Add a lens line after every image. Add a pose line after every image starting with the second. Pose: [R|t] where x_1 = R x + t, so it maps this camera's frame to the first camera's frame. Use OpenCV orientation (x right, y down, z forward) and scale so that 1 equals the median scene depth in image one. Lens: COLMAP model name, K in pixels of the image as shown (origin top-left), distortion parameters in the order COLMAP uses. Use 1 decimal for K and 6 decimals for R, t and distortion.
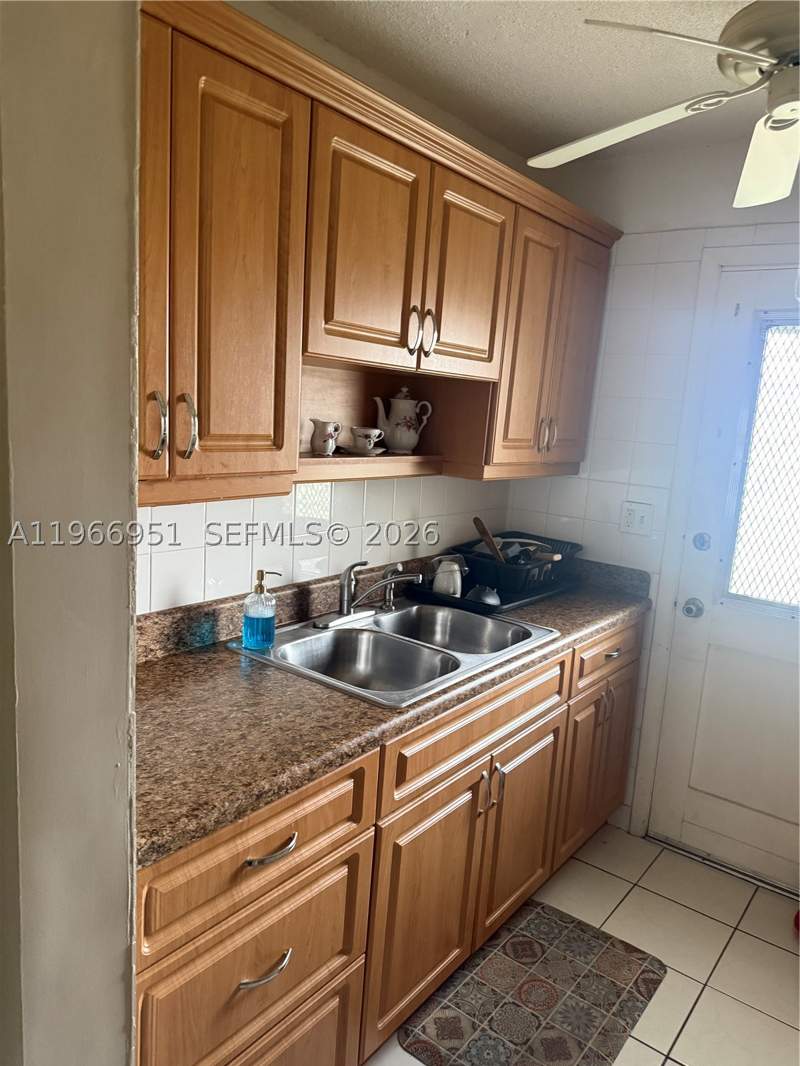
lens RADIAL K [[748.8, 0, 401.9], [0, 748.8, 538.7], [0, 0, 1]] dist [0.035938, -0.001498]
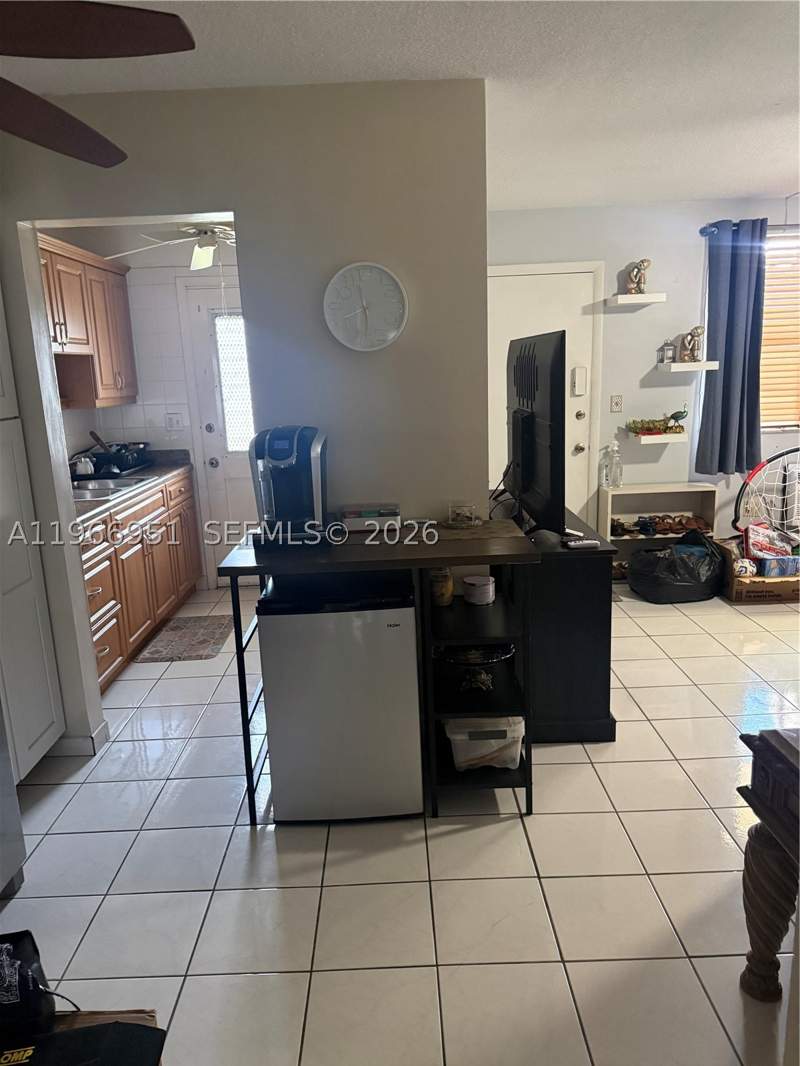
lens RADIAL K [[748.8, 0, 401.9], [0, 748.8, 538.7], [0, 0, 1]] dist [0.035938, -0.001498]
pose [[0.778804, -0.231724, 0.582896, -0.466871], [0.198195, 0.972562, 0.121825, 0.160853], [-0.595132, 0.020650, 0.803362, -0.960324]]
